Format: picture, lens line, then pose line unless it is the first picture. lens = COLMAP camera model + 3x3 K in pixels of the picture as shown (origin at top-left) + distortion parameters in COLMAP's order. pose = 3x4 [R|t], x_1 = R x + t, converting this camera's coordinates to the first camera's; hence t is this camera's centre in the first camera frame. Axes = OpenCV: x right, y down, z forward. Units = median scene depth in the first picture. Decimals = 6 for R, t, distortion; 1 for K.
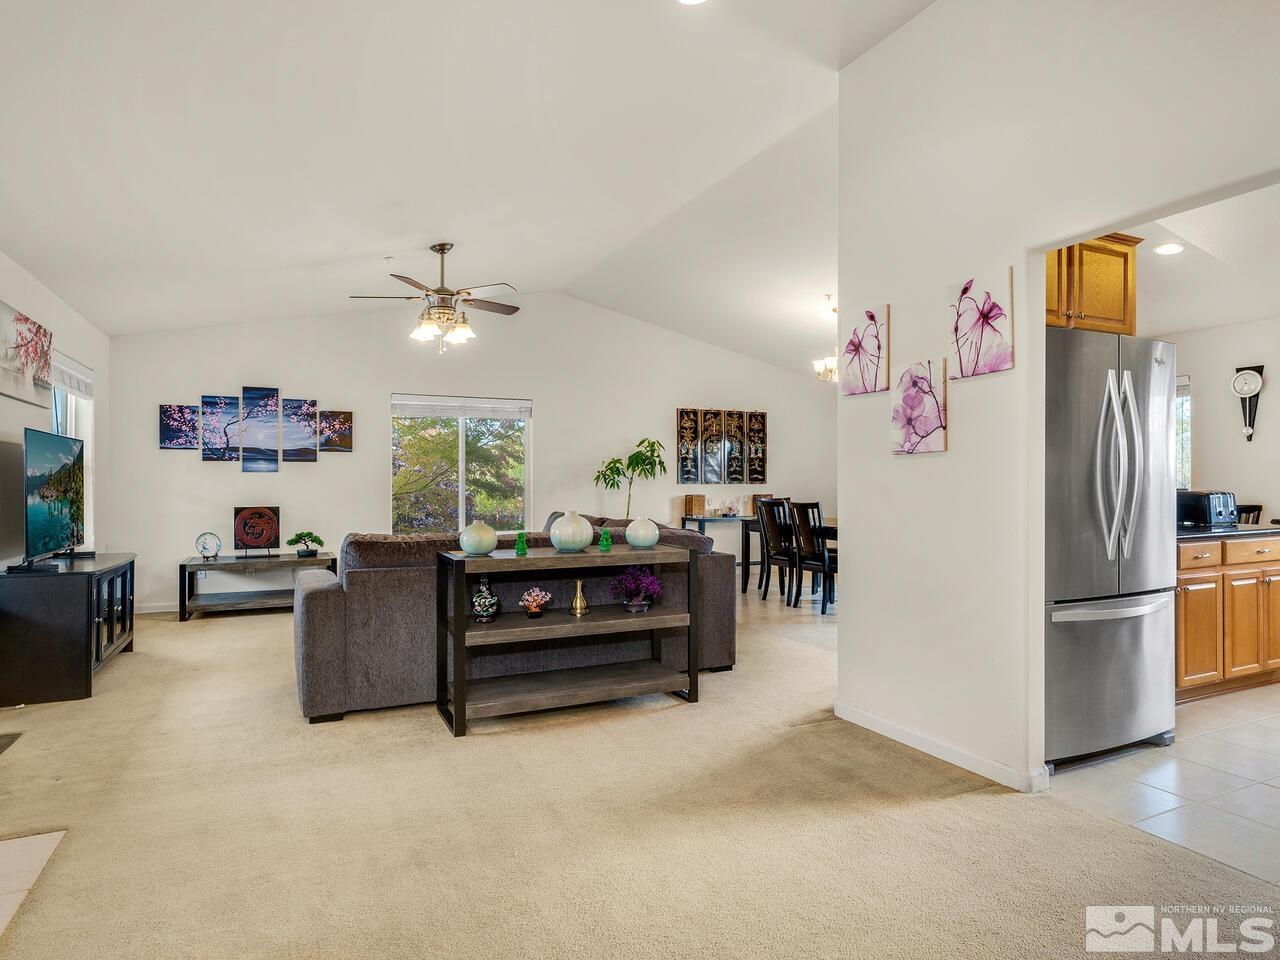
lens RADIAL K [[755.0, 0, 640.0], [0, 755.0, 480.0], [0, 0, 1]] dist [0.000277, -0.000249]
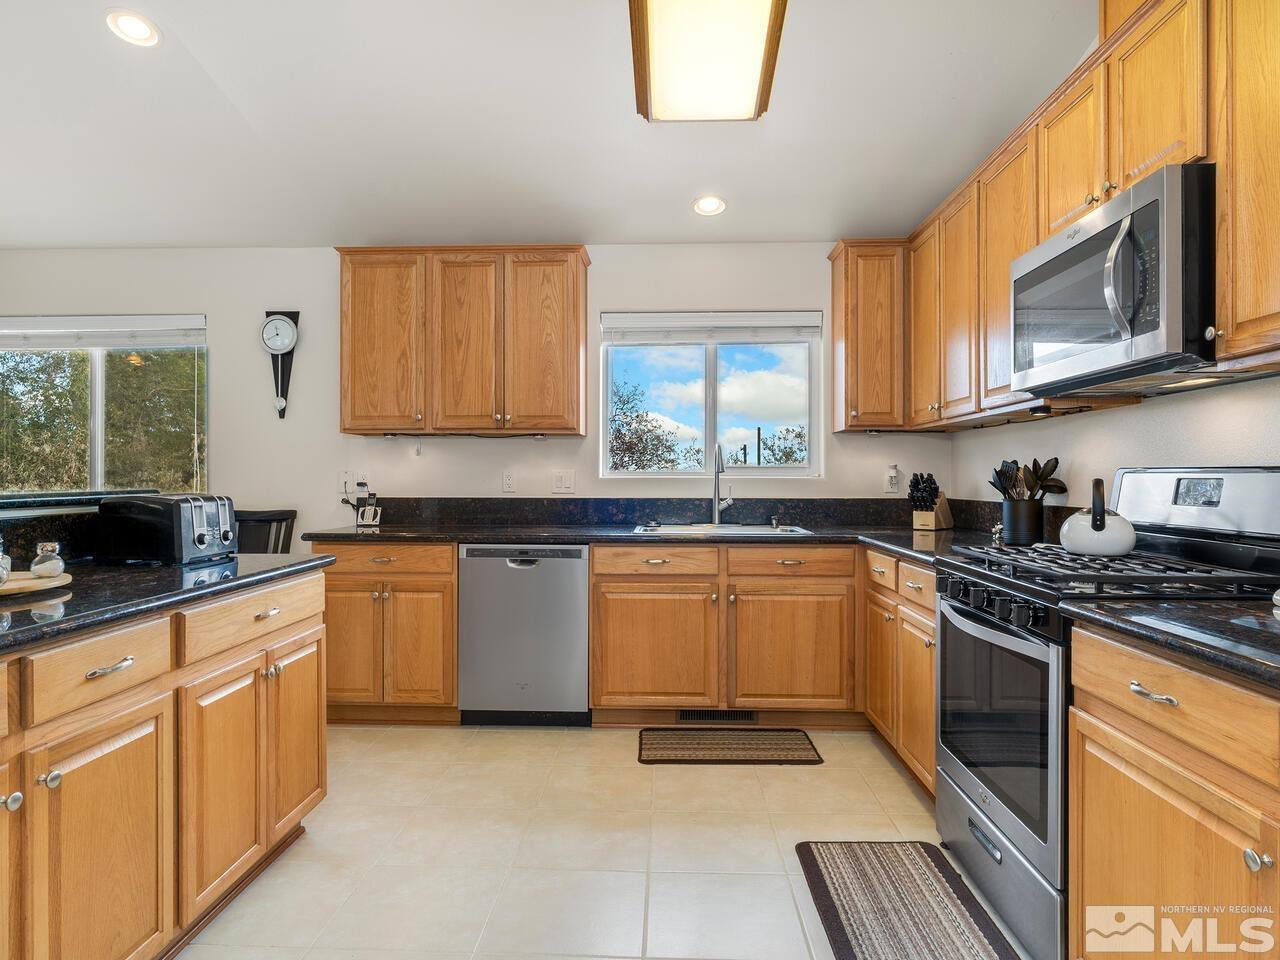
lens RADIAL K [[755.0, 0, 640.0], [0, 755.0, 480.0], [0, 0, 1]] dist [0.000277, -0.000249]
pose [[0.471957, -0.002660, 0.881618, 0.270612], [-0.003516, 0.999982, 0.004899, 0.000720], [-0.881615, -0.005411, 0.471939, 0.294813]]
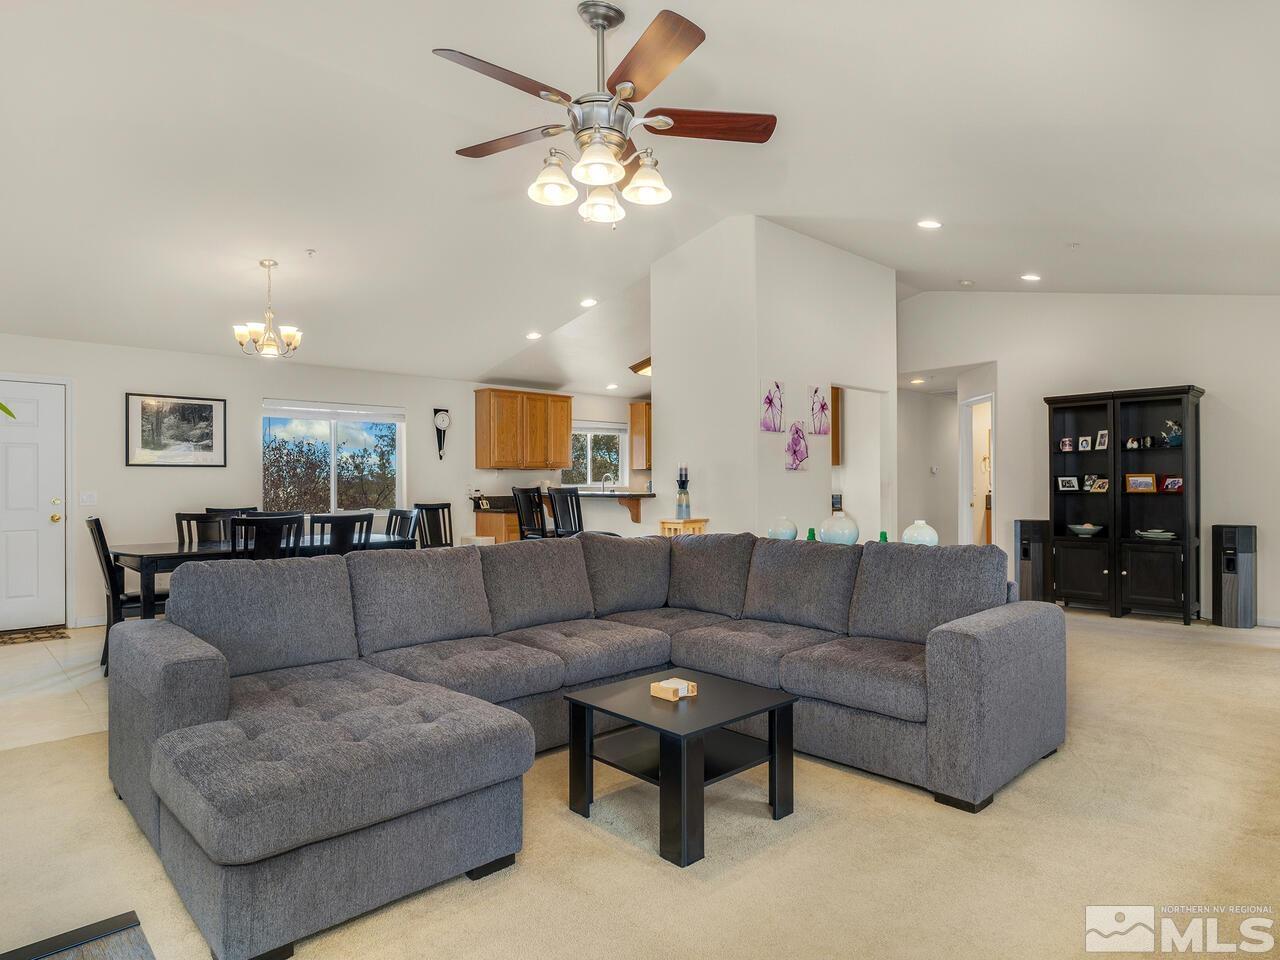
lens RADIAL K [[755.0, 0, 640.0], [0, 755.0, 480.0], [0, 0, 1]] dist [0.000277, -0.000249]
pose [[-0.284632, 0.010190, 0.958583, -0.547247], [0.002065, 0.999948, -0.010016, 0.002789], [-0.958635, -0.000872, -0.284638, 0.805109]]
